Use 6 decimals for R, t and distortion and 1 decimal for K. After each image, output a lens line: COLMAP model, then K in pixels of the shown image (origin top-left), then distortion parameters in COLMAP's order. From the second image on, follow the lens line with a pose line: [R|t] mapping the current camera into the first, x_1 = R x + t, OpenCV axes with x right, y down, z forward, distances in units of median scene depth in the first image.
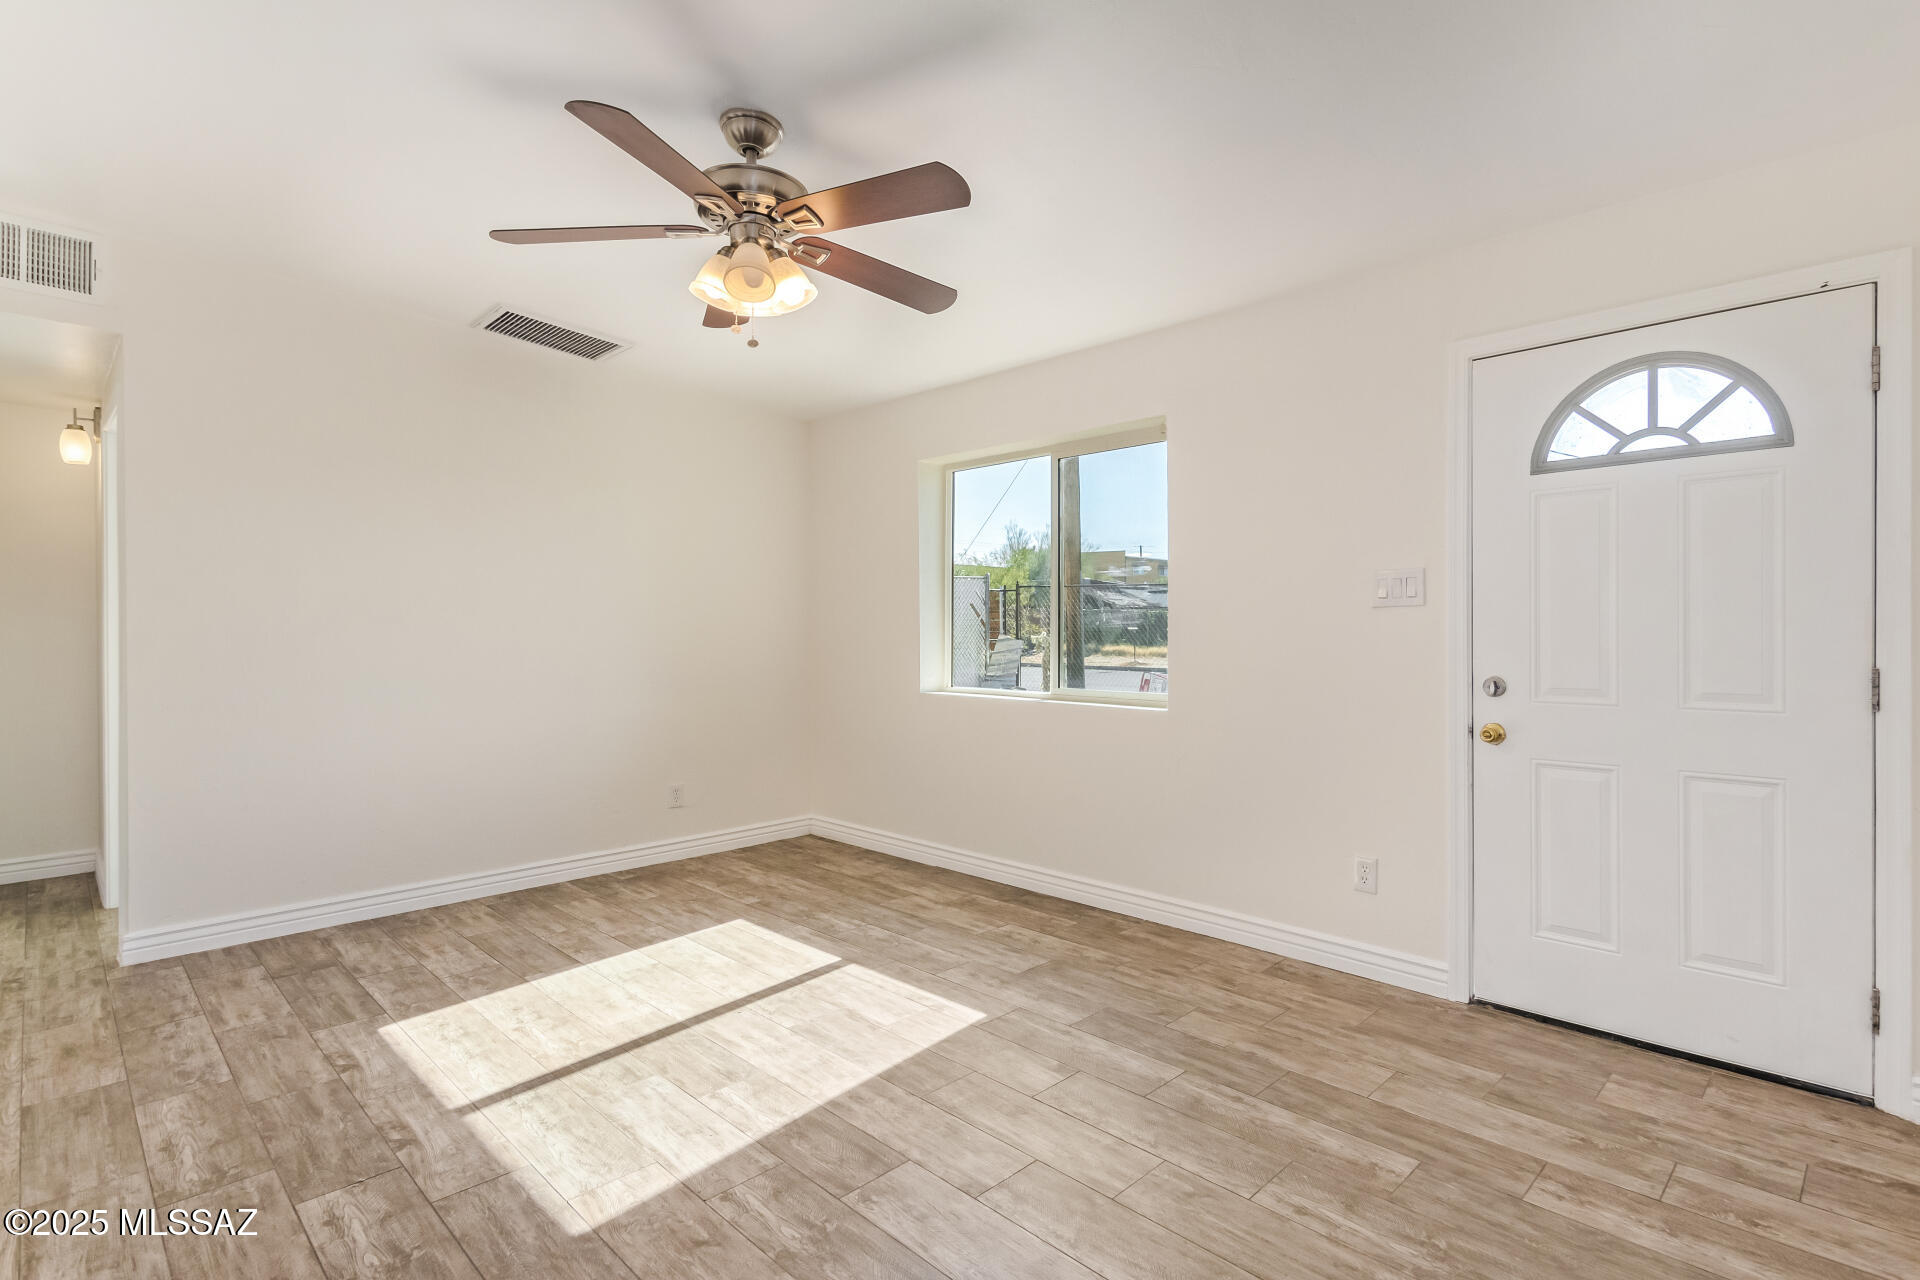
lens RADIAL K [[930.8, 0, 988.8], [0, 930.8, 635.5], [0, 0, 1]] dist [0.014216, -0.004099]
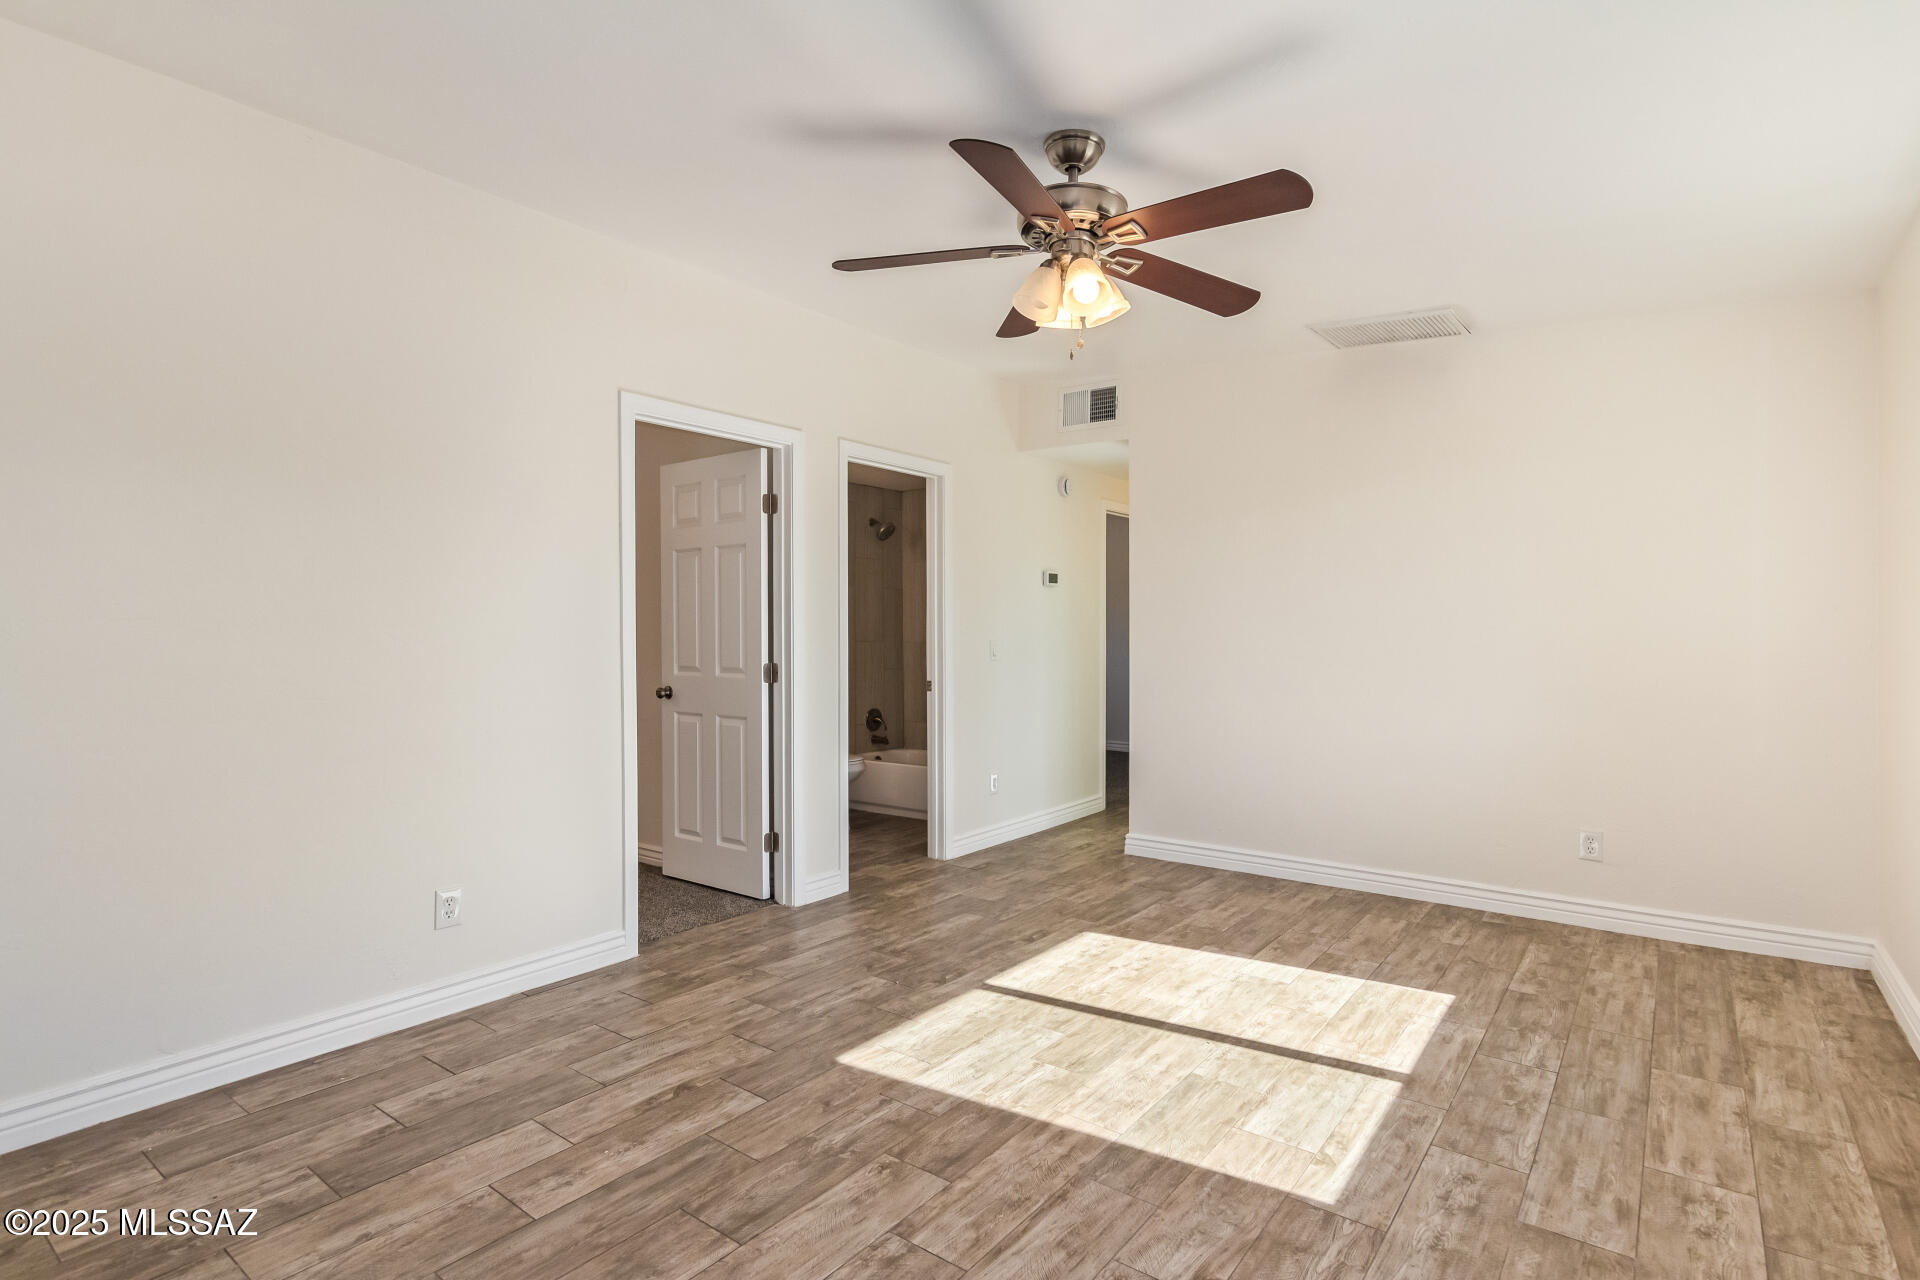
lens RADIAL K [[930.8, 0, 966.8], [0, 930.8, 630.1], [0, 0, 1]] dist [0.014216, -0.004099]
pose [[0.126532, -0.002527, -0.991959, 0.615000], [-0.004175, 0.999987, -0.003080, -0.005157], [0.991954, 0.004531, 0.126520, 0.625398]]
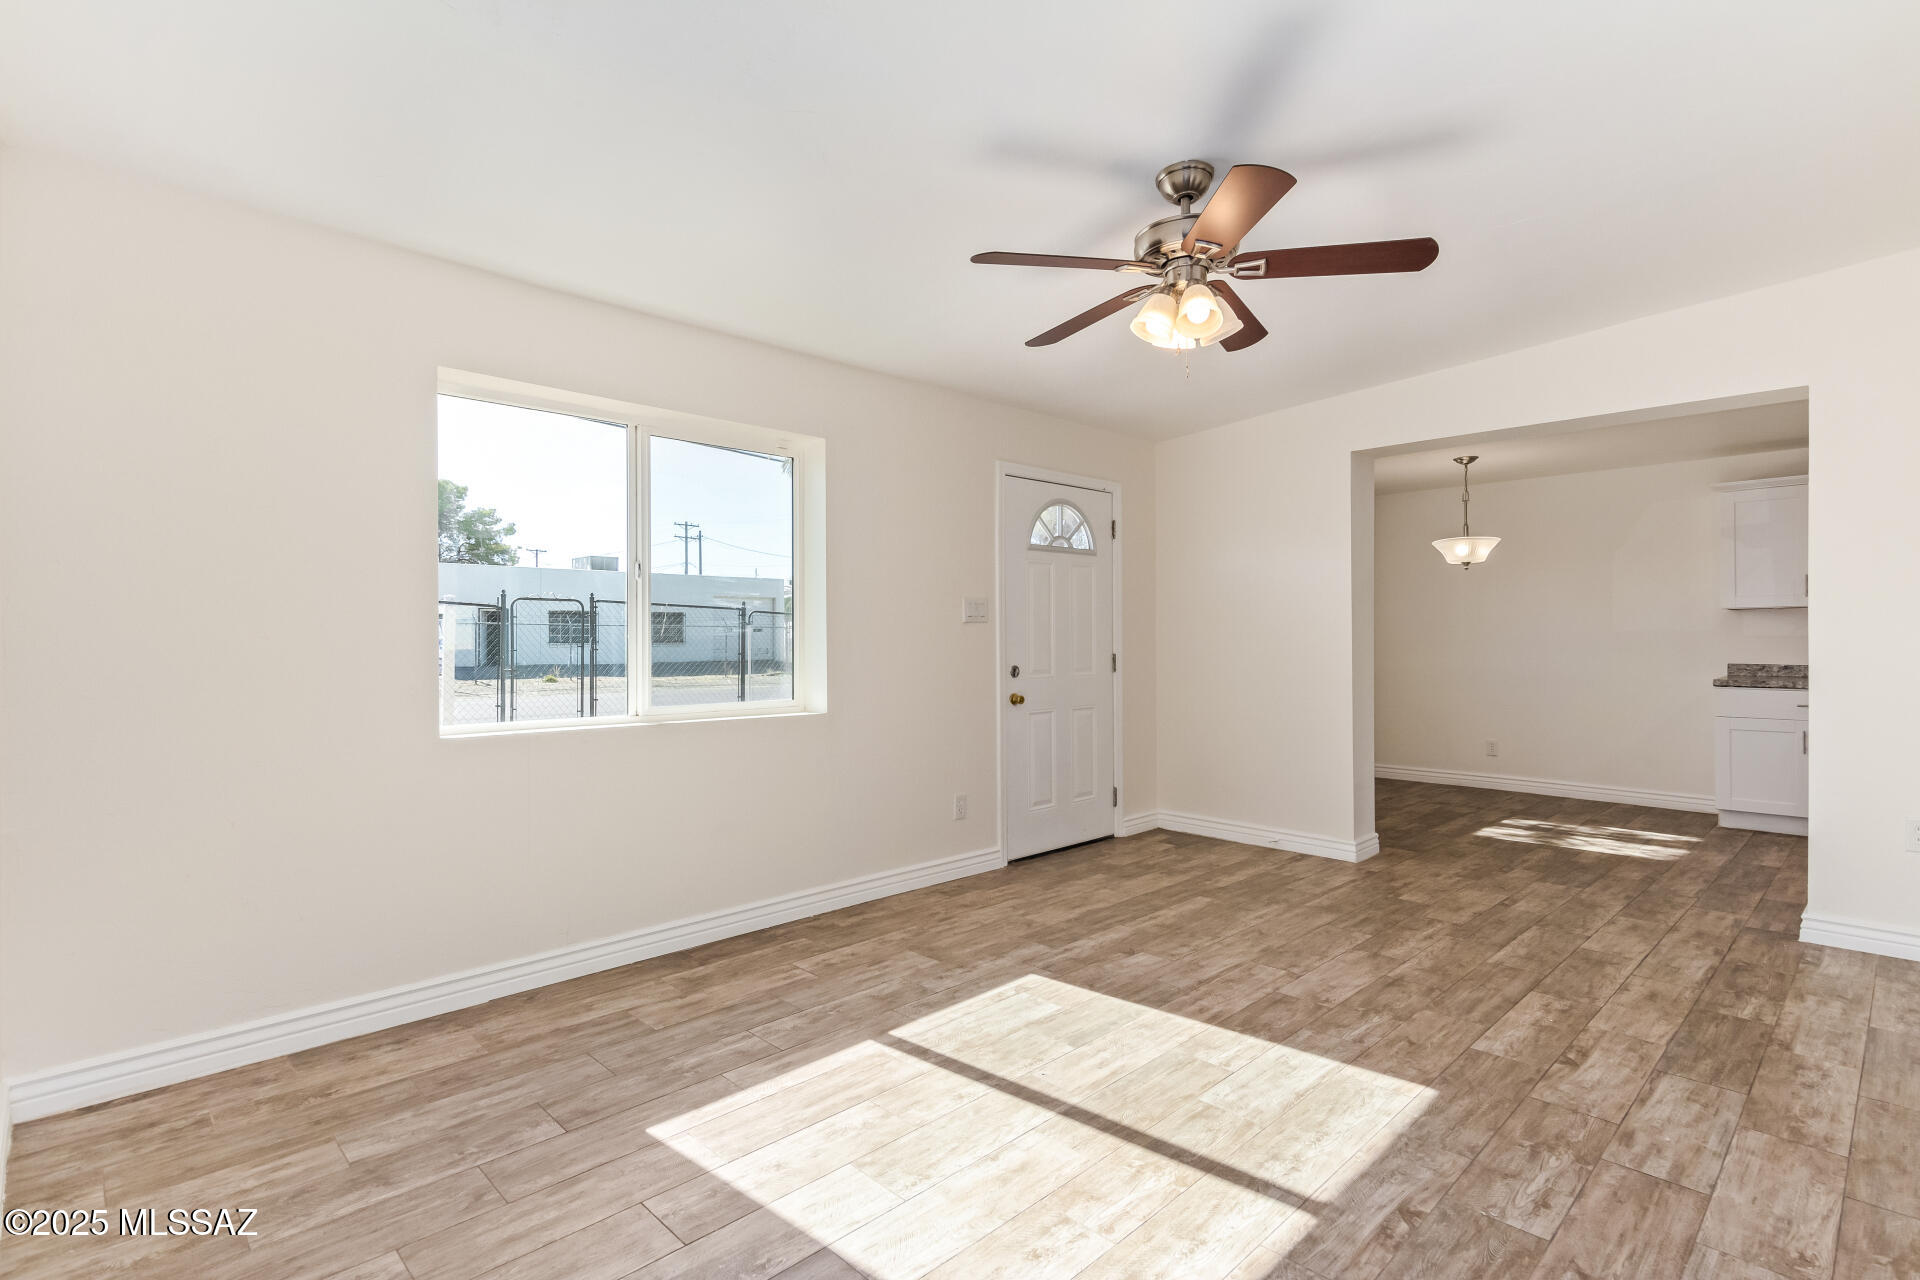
lens RADIAL K [[930.8, 0, 970.4], [0, 930.8, 642.0], [0, 0, 1]] dist [0.014216, -0.004099]
pose [[0.014878, -0.000864, 0.999889, -1.105797], [0.009871, 0.999951, 0.000717, -0.000313], [-0.999841, 0.009859, 0.014886, 1.021936]]
